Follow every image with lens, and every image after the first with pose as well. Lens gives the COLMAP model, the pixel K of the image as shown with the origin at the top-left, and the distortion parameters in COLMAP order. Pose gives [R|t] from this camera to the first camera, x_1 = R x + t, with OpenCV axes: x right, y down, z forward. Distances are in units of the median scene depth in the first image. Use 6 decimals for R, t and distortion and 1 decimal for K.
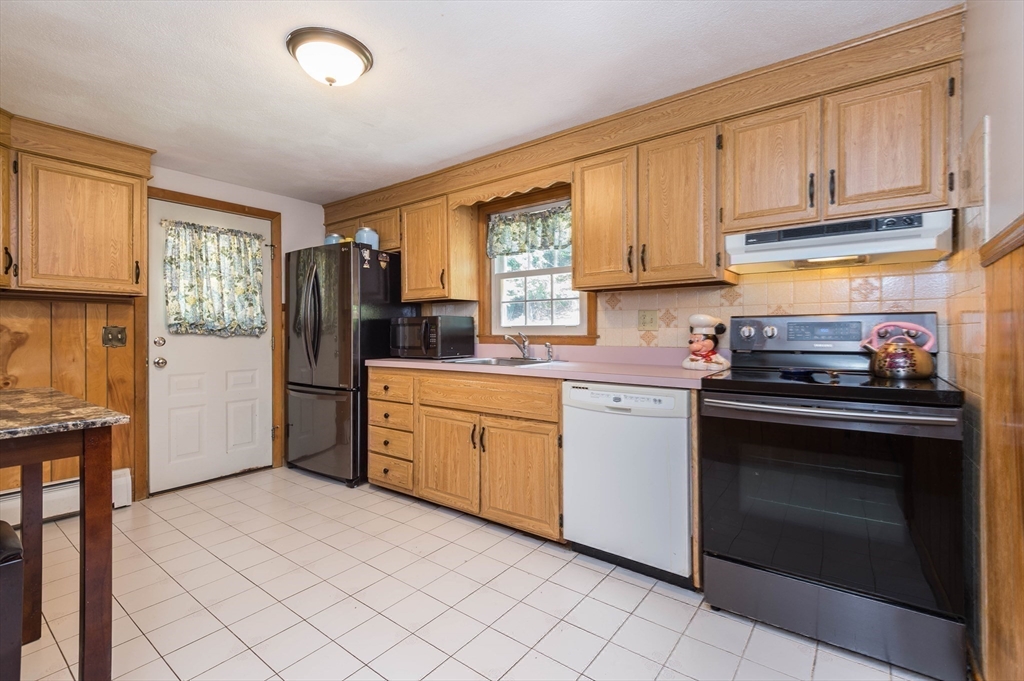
lens RADIAL K [[455.7, 0, 517.8], [0, 455.7, 331.9], [0, 0, 1]] dist [0.042389, -0.017525]
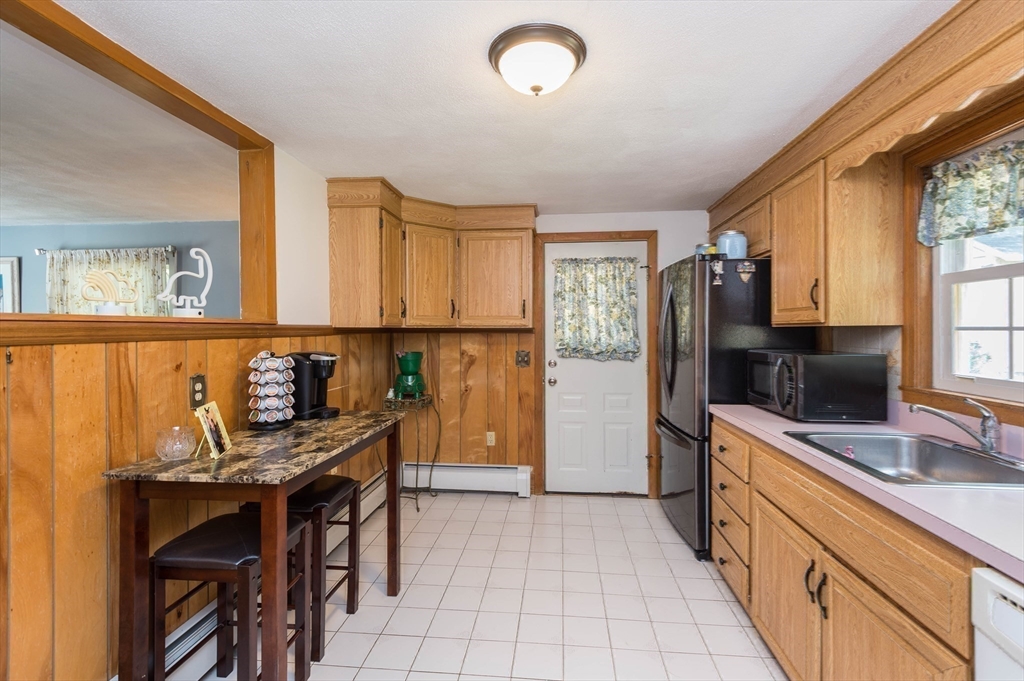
lens RADIAL K [[455.7, 0, 517.8], [0, 455.7, 331.9], [0, 0, 1]] dist [0.042389, -0.017525]
pose [[0.529688, 0.007952, -0.848155, 0.153899], [-0.002326, 0.999966, 0.007923, -0.065443], [0.848189, -0.002224, 0.529688, 0.300048]]
